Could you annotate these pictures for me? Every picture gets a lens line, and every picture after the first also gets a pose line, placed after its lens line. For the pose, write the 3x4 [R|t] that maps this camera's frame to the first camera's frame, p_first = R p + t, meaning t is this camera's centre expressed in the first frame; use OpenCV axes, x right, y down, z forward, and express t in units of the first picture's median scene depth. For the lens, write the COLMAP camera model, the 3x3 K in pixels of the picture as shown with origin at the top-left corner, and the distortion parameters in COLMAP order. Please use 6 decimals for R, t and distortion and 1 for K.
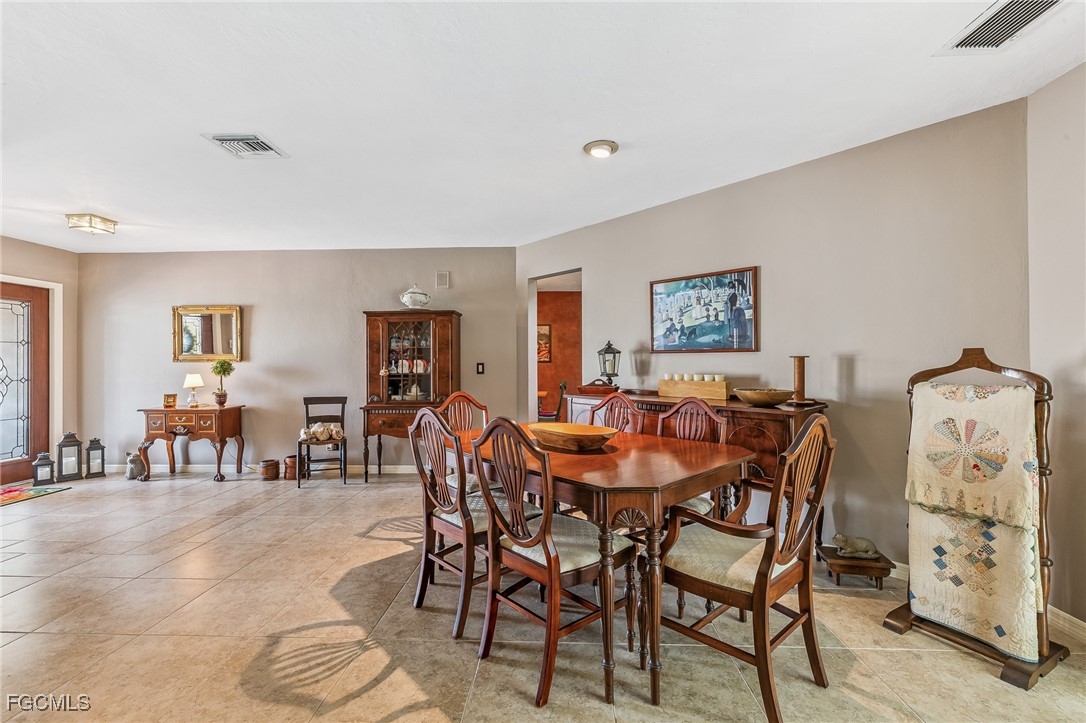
lens RADIAL K [[455.0, 0, 544.2], [0, 455.0, 358.8], [0, 0, 1]] dist [-0.001722, -0.000098]
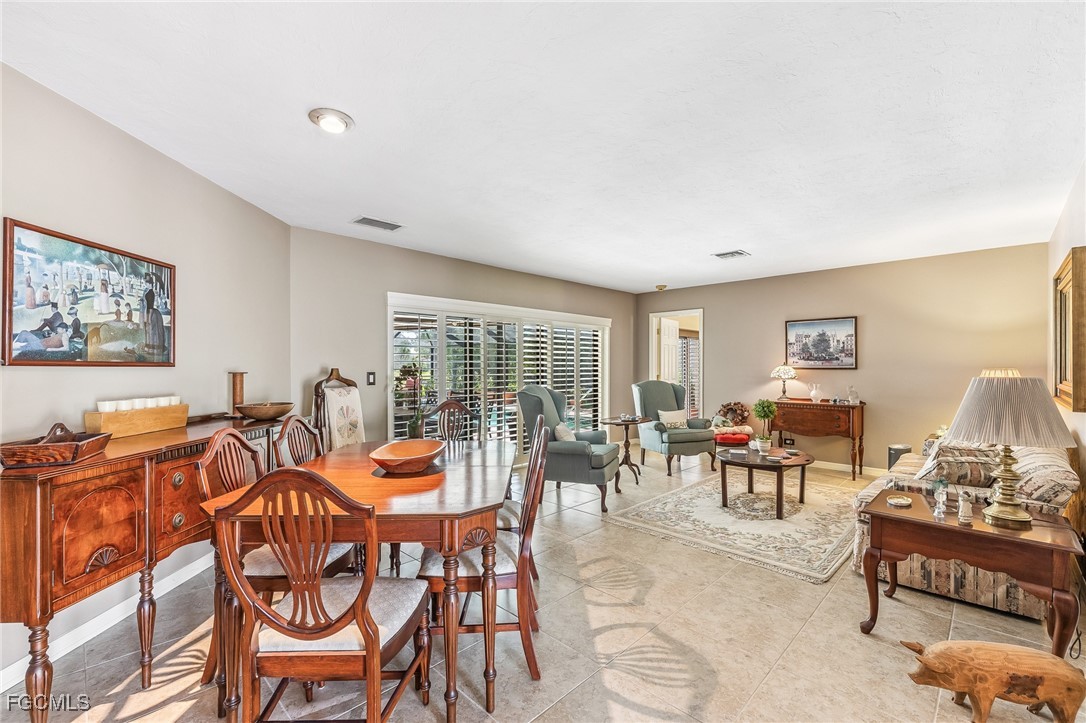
lens RADIAL K [[455.0, 0, 544.4], [0, 455.0, 366.8], [0, 0, 1]] dist [-0.001722, -0.000098]
pose [[-0.734799, 0.006501, 0.678254, -0.570927], [-0.000076, 0.999953, -0.009666, -0.006632], [-0.678285, -0.007154, -0.734764, 1.074319]]
